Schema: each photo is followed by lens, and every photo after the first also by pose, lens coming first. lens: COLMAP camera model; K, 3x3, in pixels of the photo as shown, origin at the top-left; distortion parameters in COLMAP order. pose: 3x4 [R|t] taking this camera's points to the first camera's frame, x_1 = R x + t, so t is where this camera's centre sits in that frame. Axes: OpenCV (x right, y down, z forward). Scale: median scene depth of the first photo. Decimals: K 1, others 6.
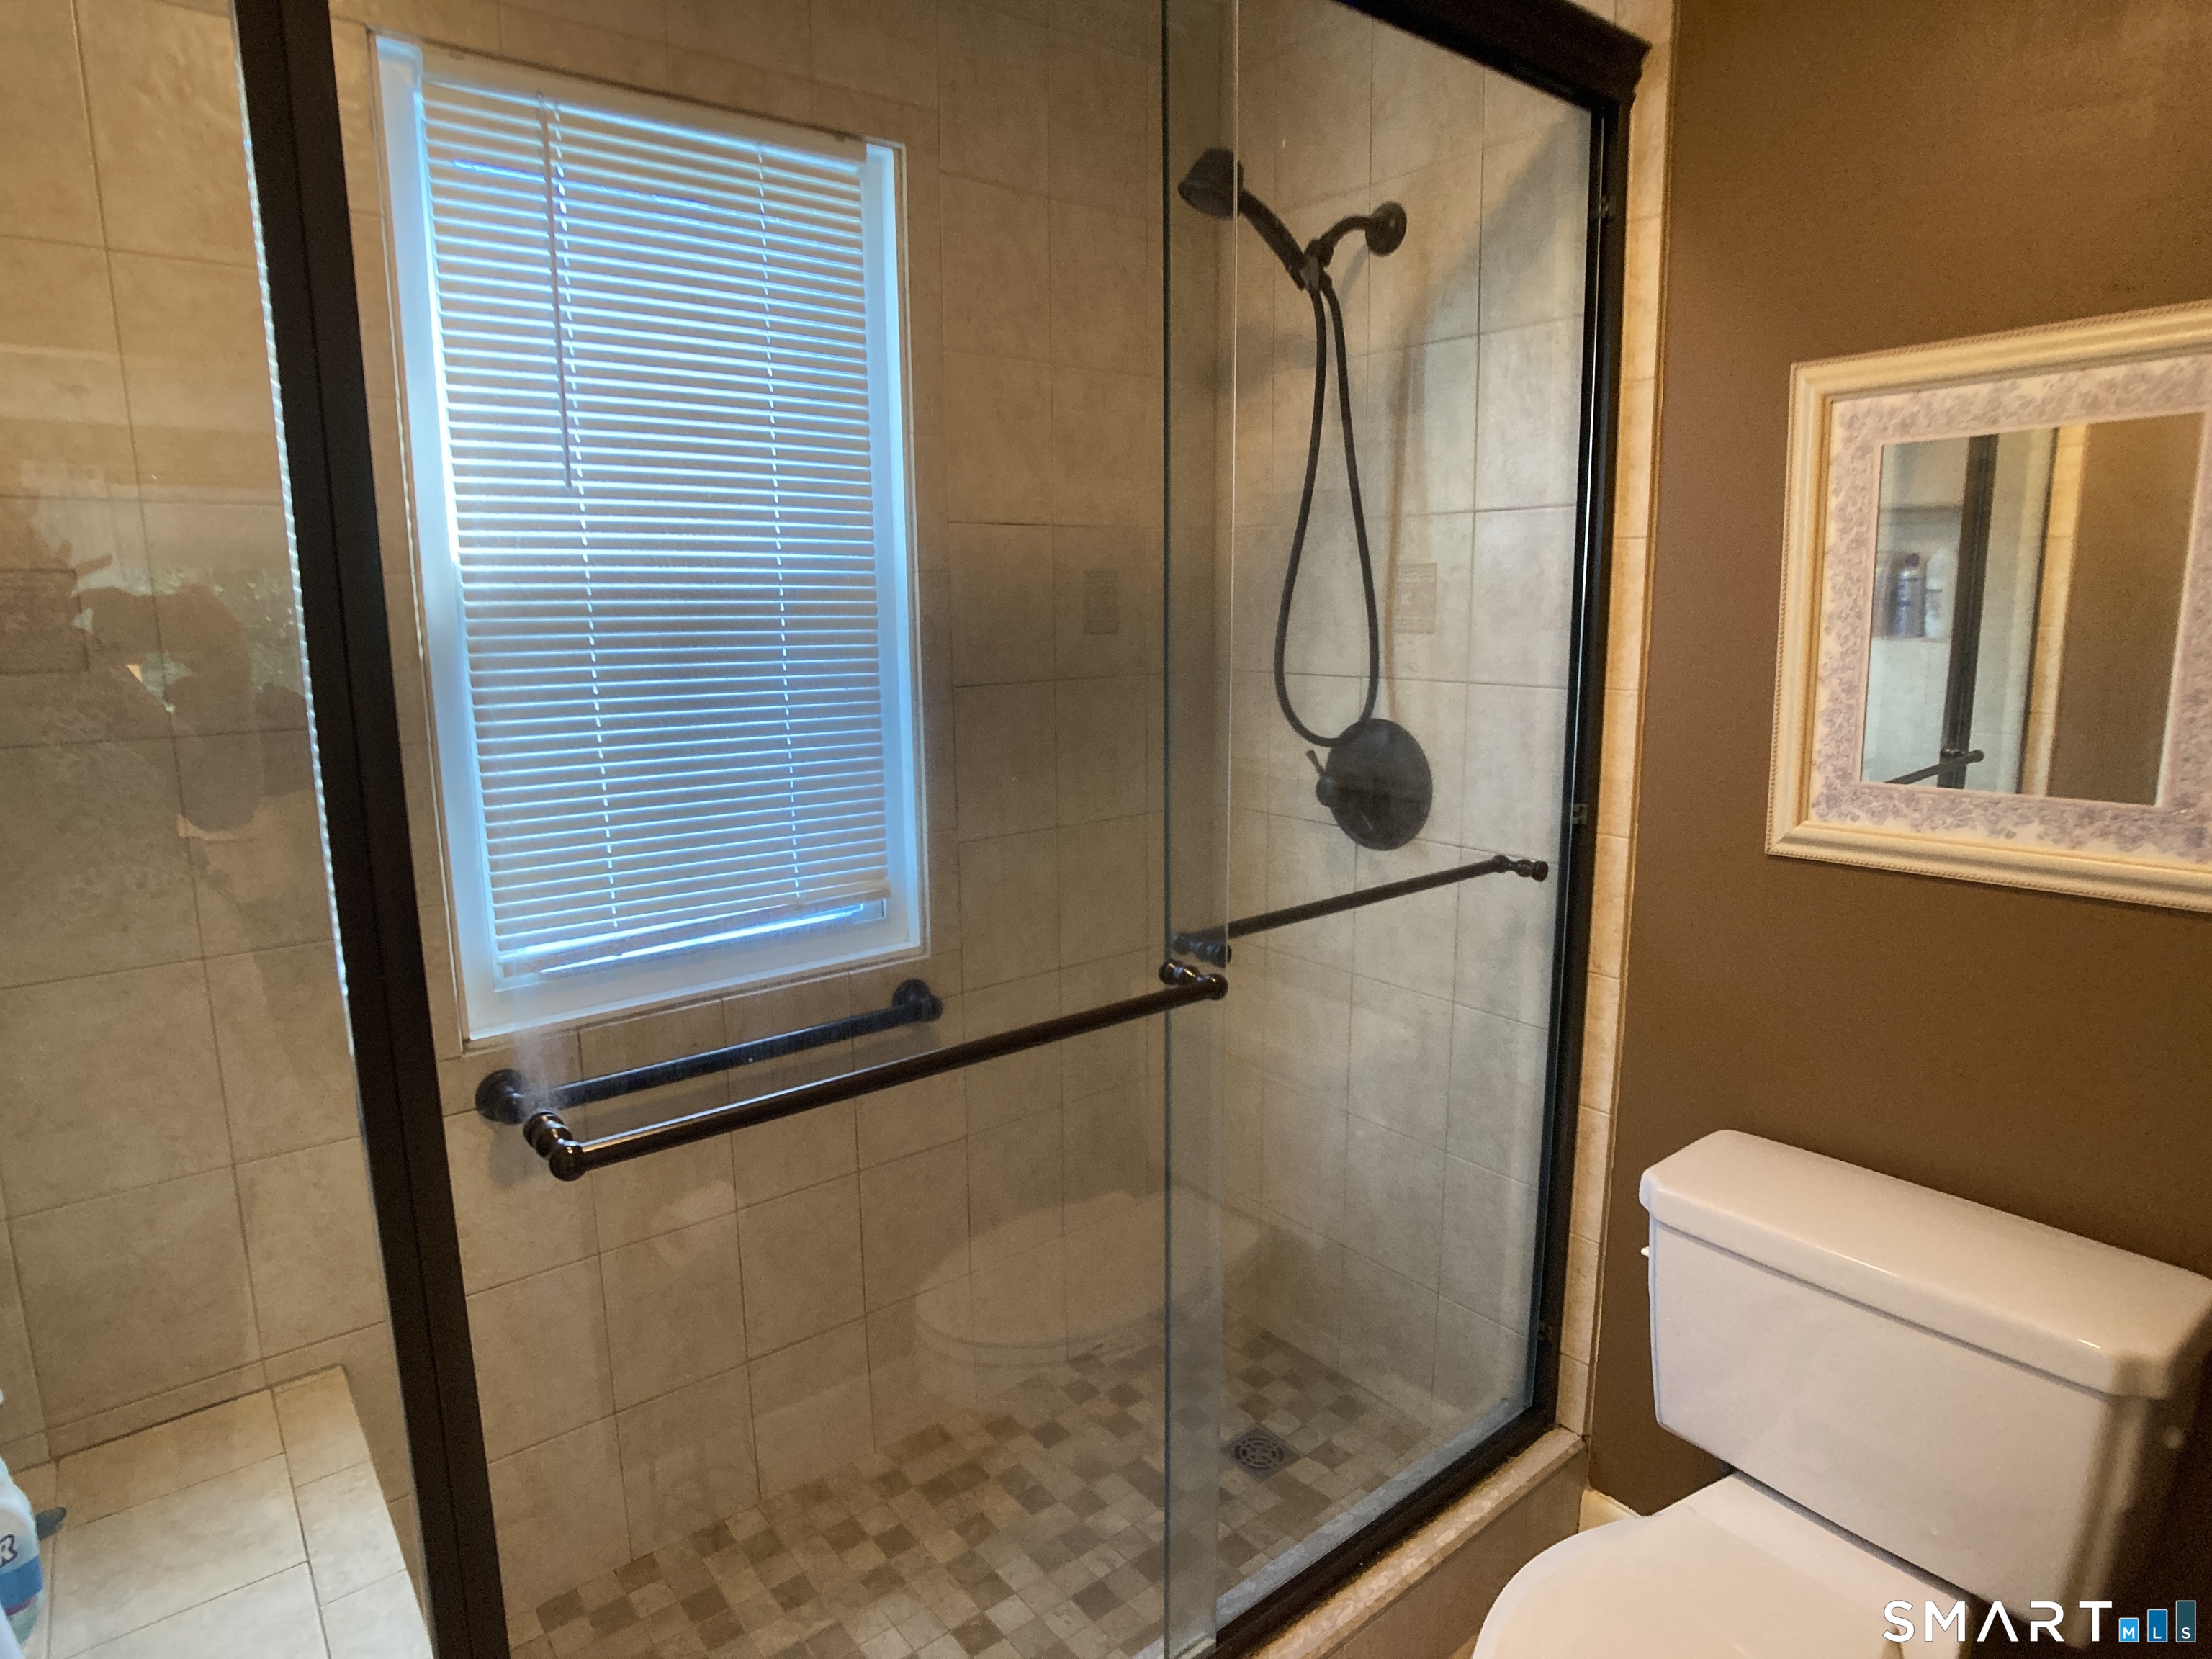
lens RADIAL K [[1236.1, 0, 1112.2], [0, 1236.1, 827.1], [0, 0, 1]] dist [-0.040417, 0.008044]
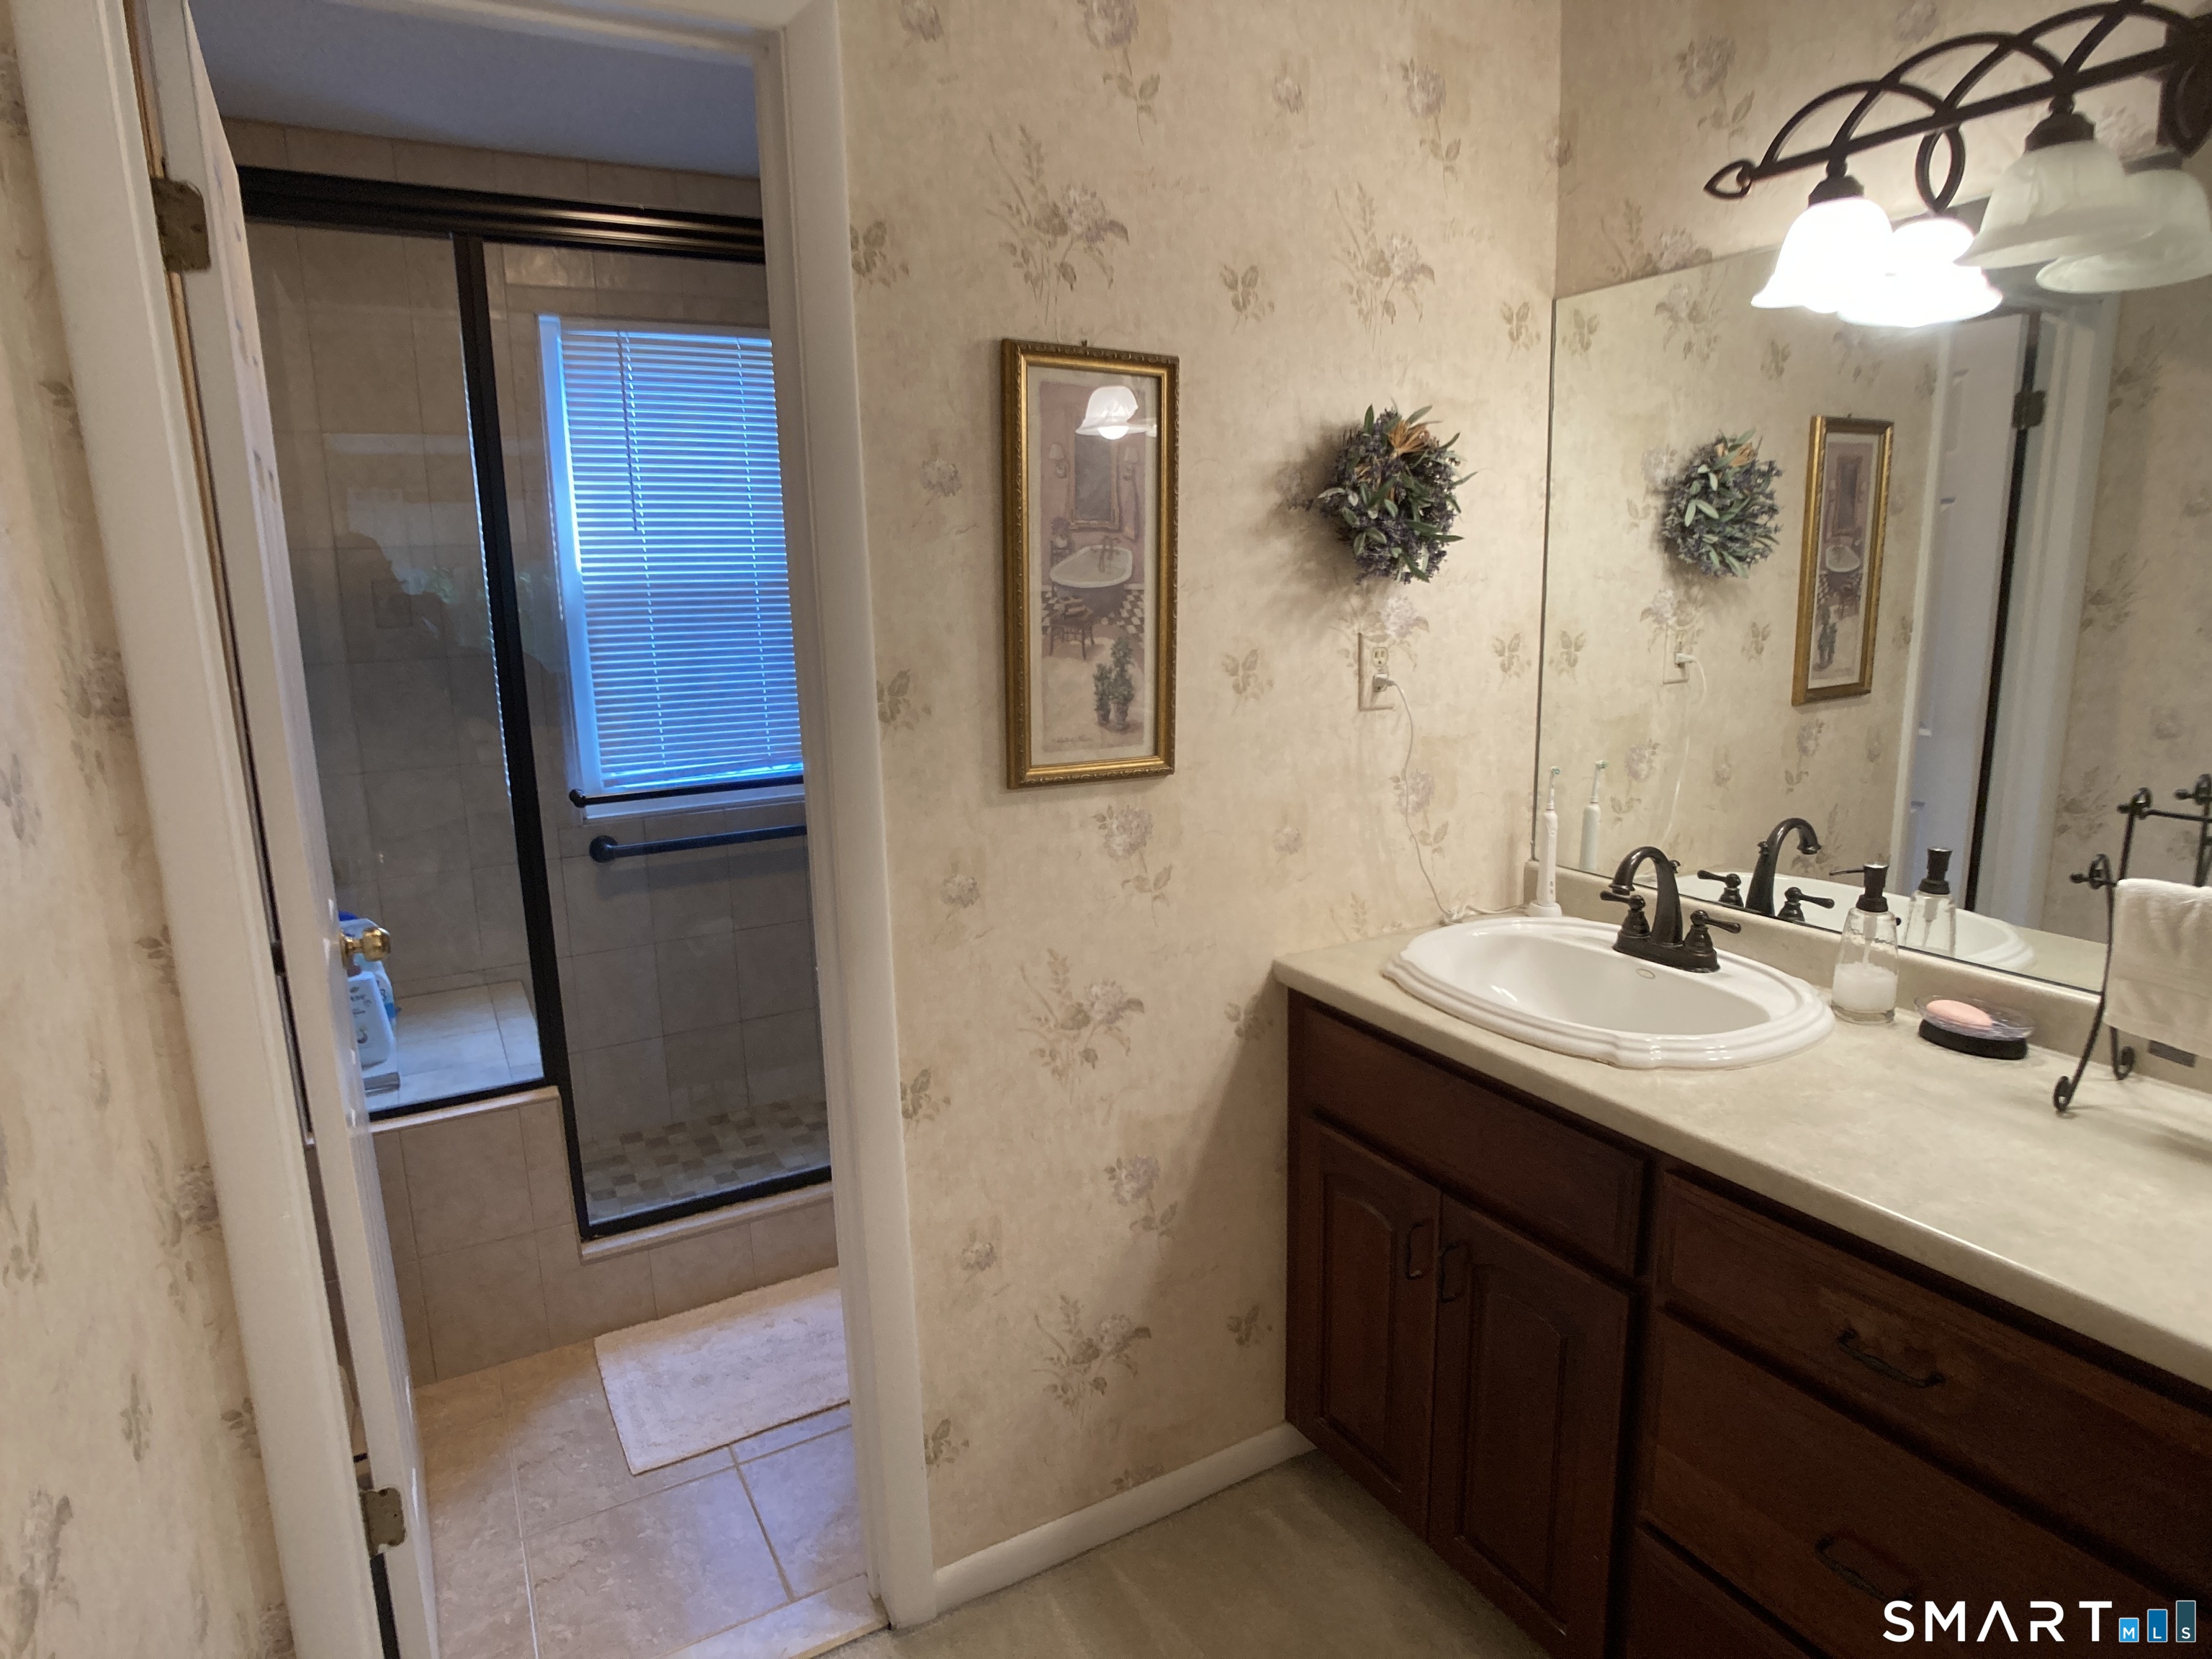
lens RADIAL K [[1236.1, 0, 1109.8], [0, 1236.1, 834.2], [0, 0, 1]] dist [-0.040417, 0.008044]
pose [[0.986895, 0.027433, -0.159014, 0.596376], [-0.022071, 0.999130, 0.035388, 0.111595], [0.159847, -0.031415, 0.986642, -0.779669]]
